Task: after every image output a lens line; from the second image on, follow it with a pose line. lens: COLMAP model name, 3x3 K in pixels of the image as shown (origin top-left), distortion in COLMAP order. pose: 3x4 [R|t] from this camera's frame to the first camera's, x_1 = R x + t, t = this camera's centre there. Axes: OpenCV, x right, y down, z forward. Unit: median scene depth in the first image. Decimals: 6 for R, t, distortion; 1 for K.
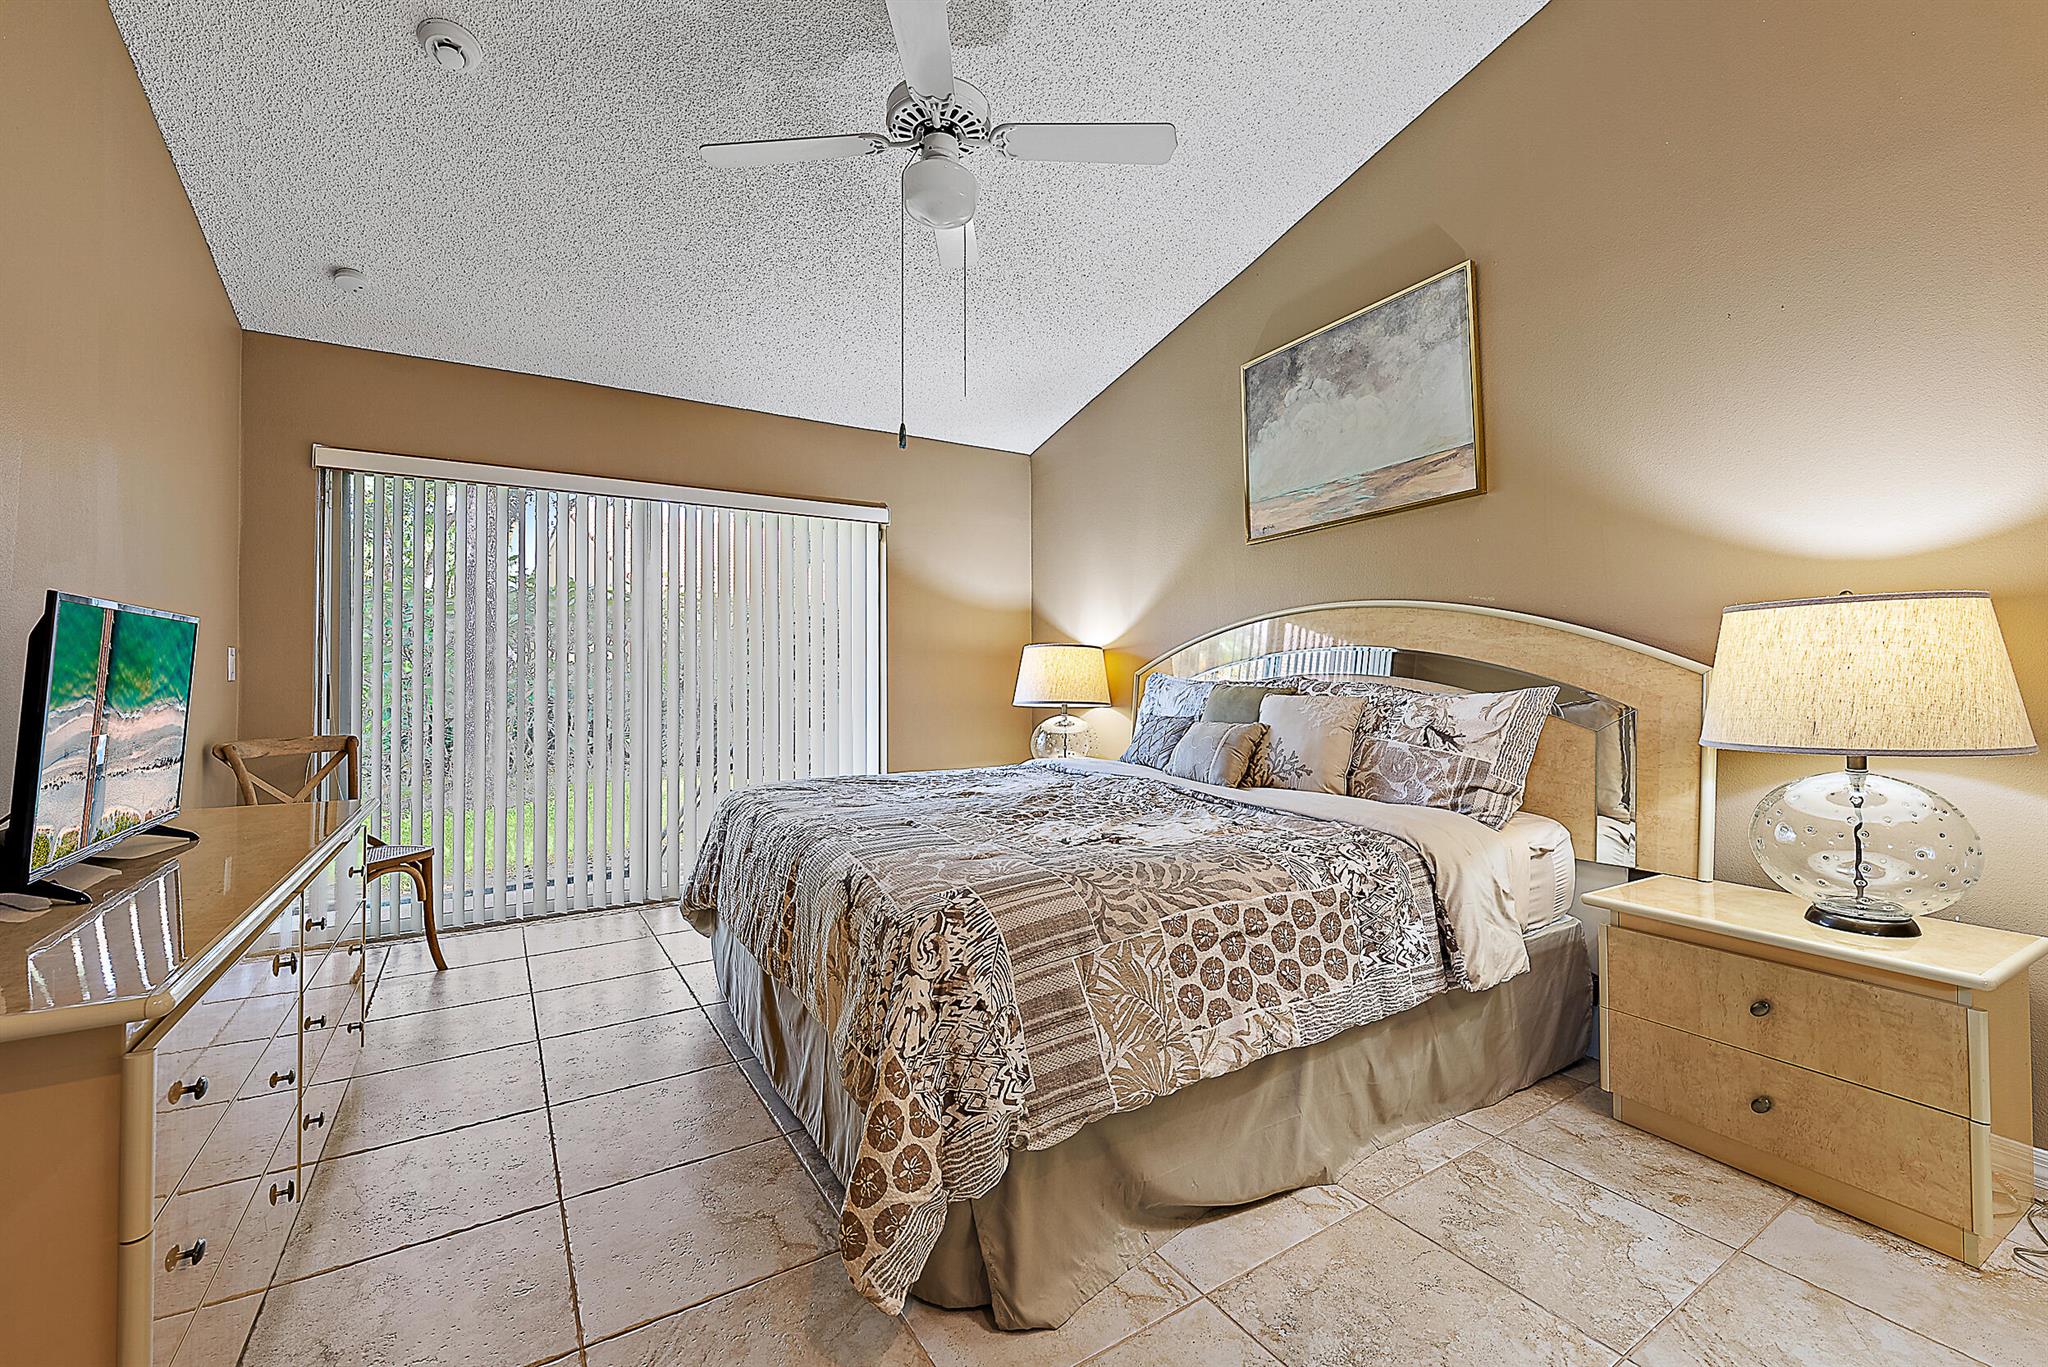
lens RADIAL K [[842.3, 0, 1027.3], [0, 842.3, 671.3], [0, 0, 1]] dist [0.002117, 0.000366]
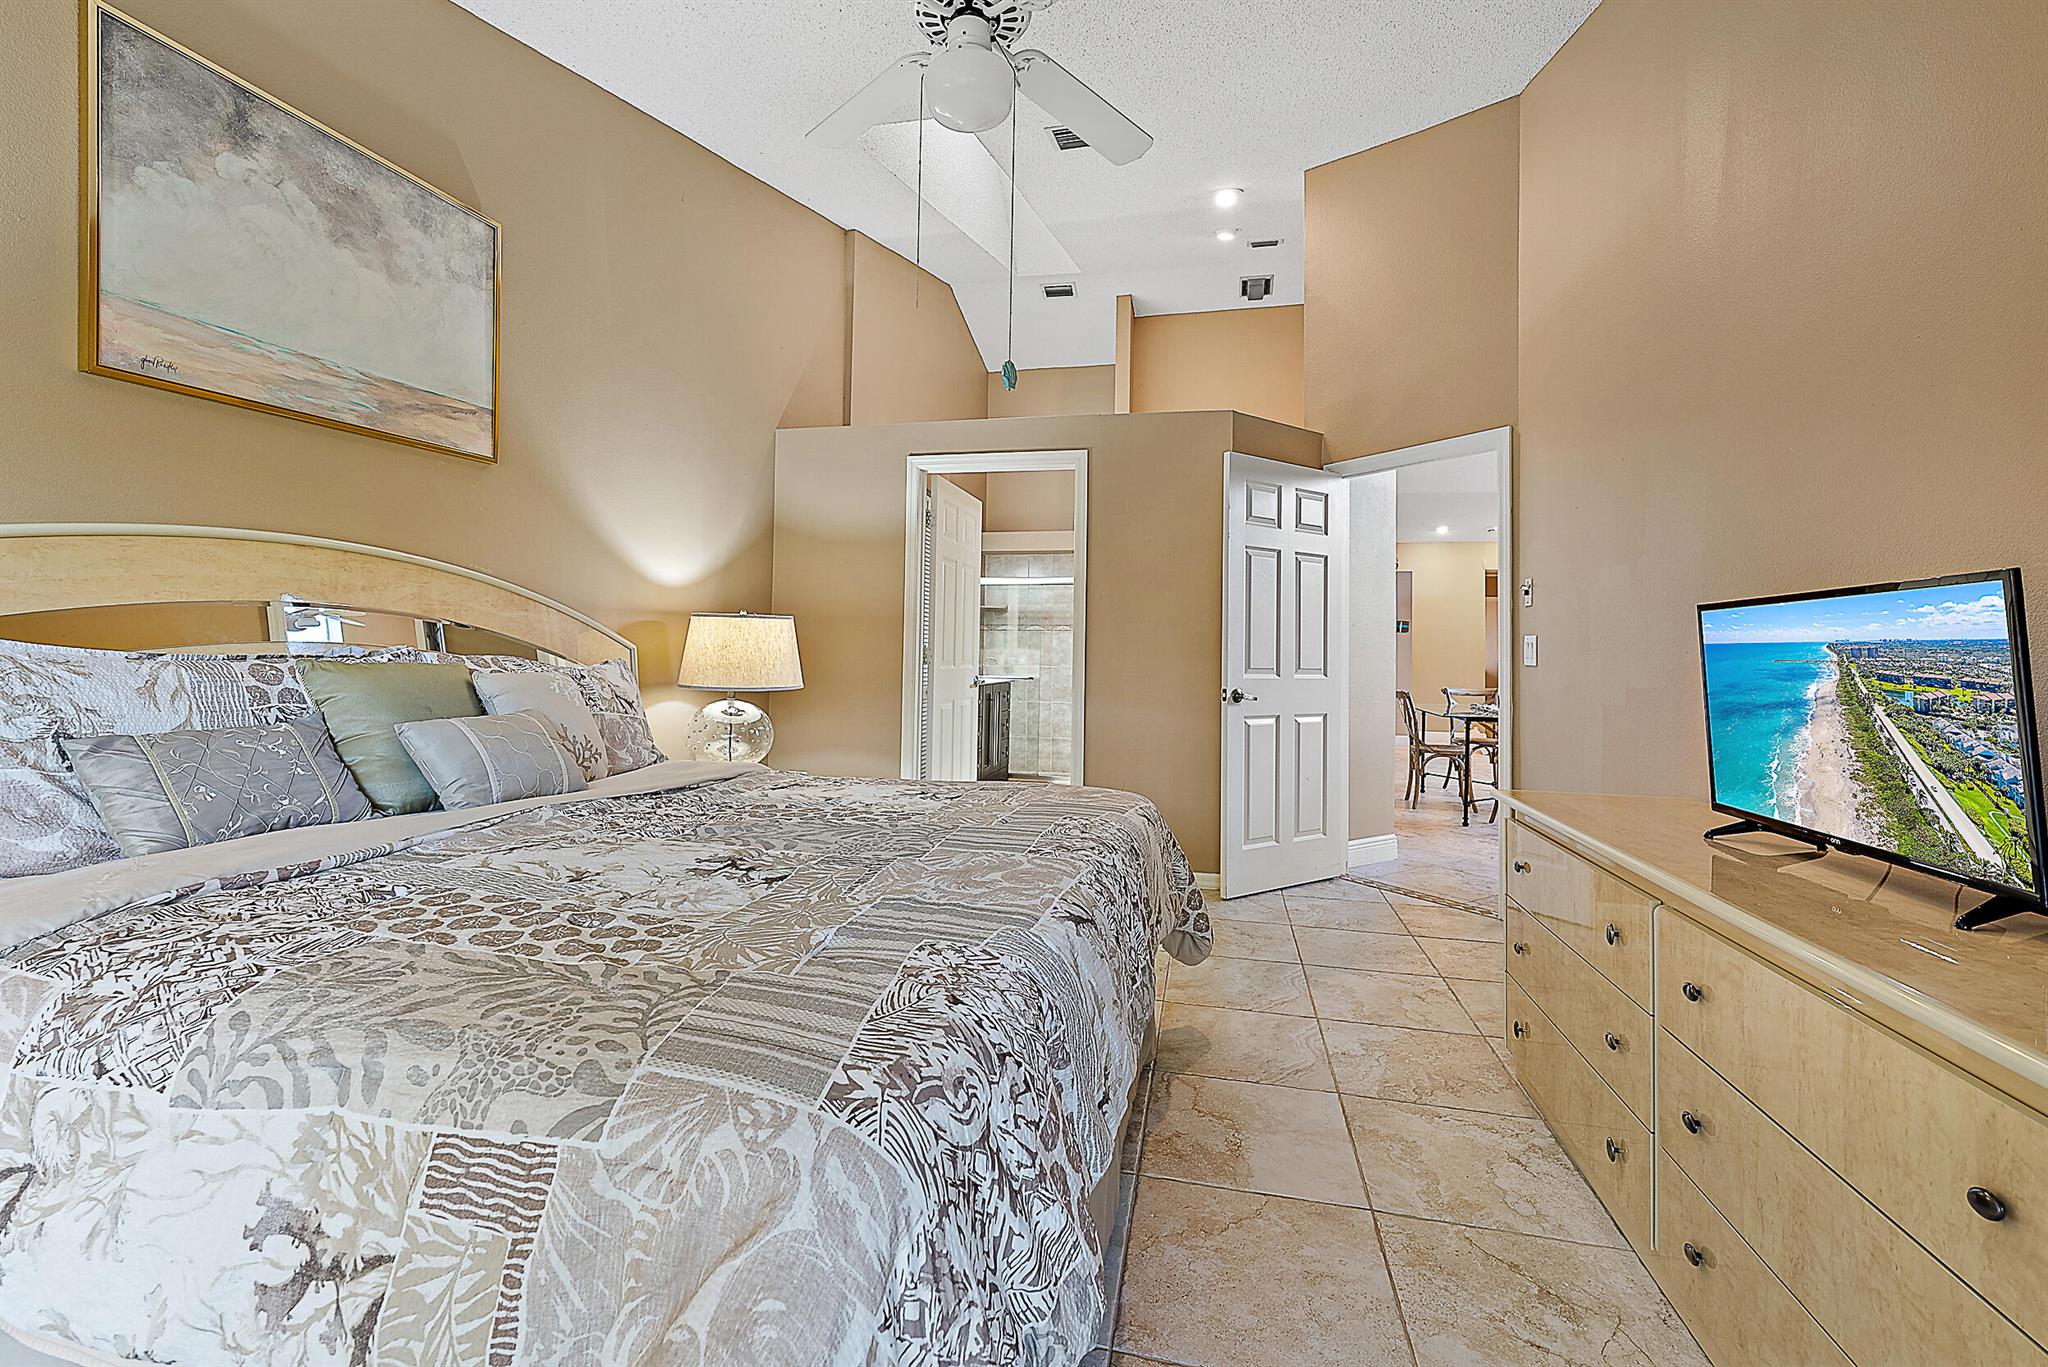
lens RADIAL K [[842.3, 0, 1024.9], [0, 842.3, 670.0], [0, 0, 1]] dist [0.002117, 0.000366]
pose [[-0.700944, -0.010451, 0.713140, -0.556830], [-0.006840, 0.999945, 0.007930, 0.017221], [-0.713184, 0.000681, -0.700977, 1.144364]]
